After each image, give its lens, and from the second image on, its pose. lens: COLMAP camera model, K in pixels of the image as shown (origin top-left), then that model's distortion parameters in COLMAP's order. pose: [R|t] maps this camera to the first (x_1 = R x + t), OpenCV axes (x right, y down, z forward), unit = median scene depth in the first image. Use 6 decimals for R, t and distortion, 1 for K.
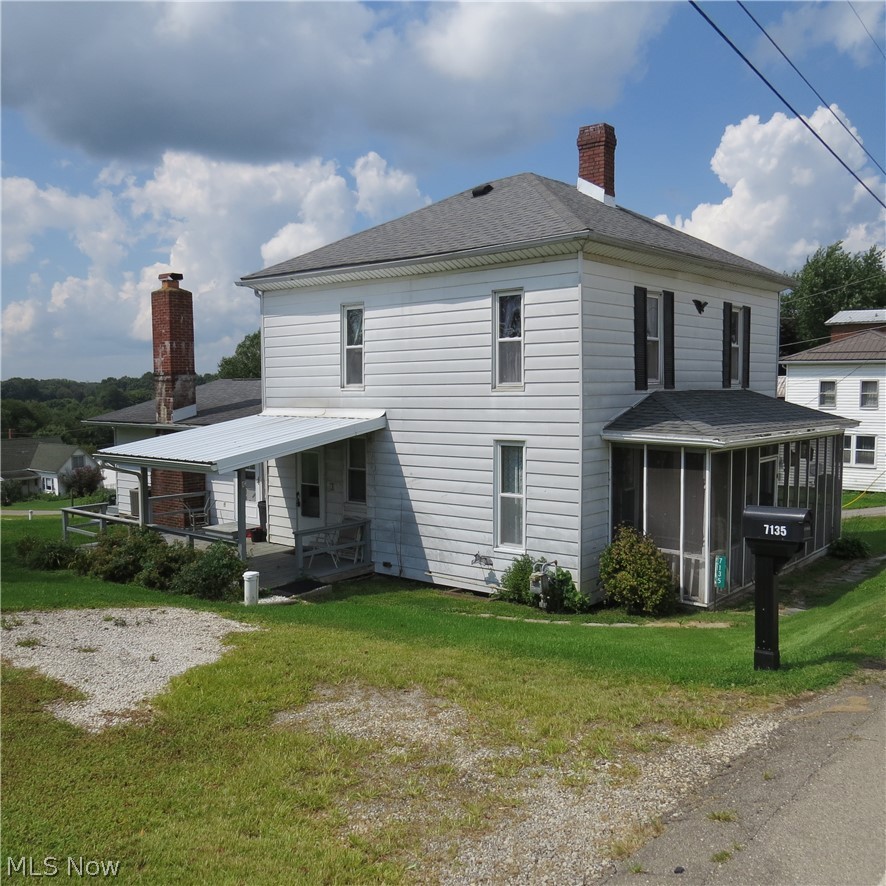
lens RADIAL K [[850.2, 0, 443.0], [0, 850.2, 443.0], [0, 0, 1]] dist [-0.021016, 0.012359]
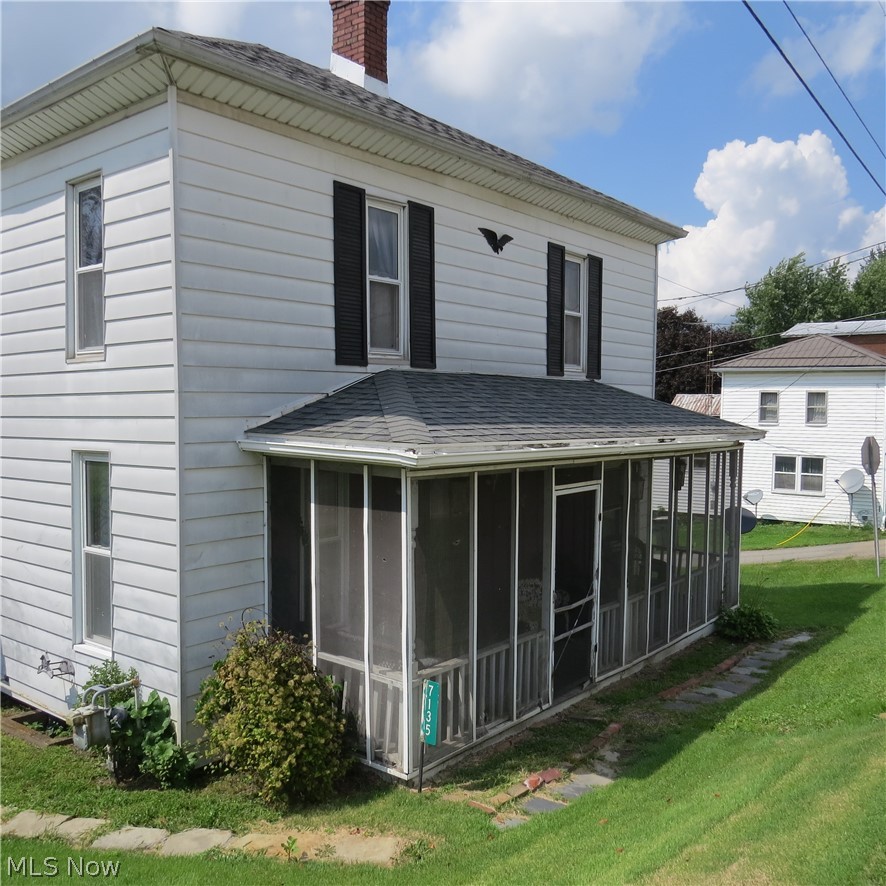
lens RADIAL K [[856.3, 0, 443.0], [0, 856.3, 443.0], [0, 0, 1]] dist [-0.032097, 0.004630]
pose [[0.999558, 0.009187, 0.028257, 0.274561], [-0.008496, 0.999664, -0.024484, 0.002938], [-0.028472, 0.024233, 0.999301, 0.419429]]
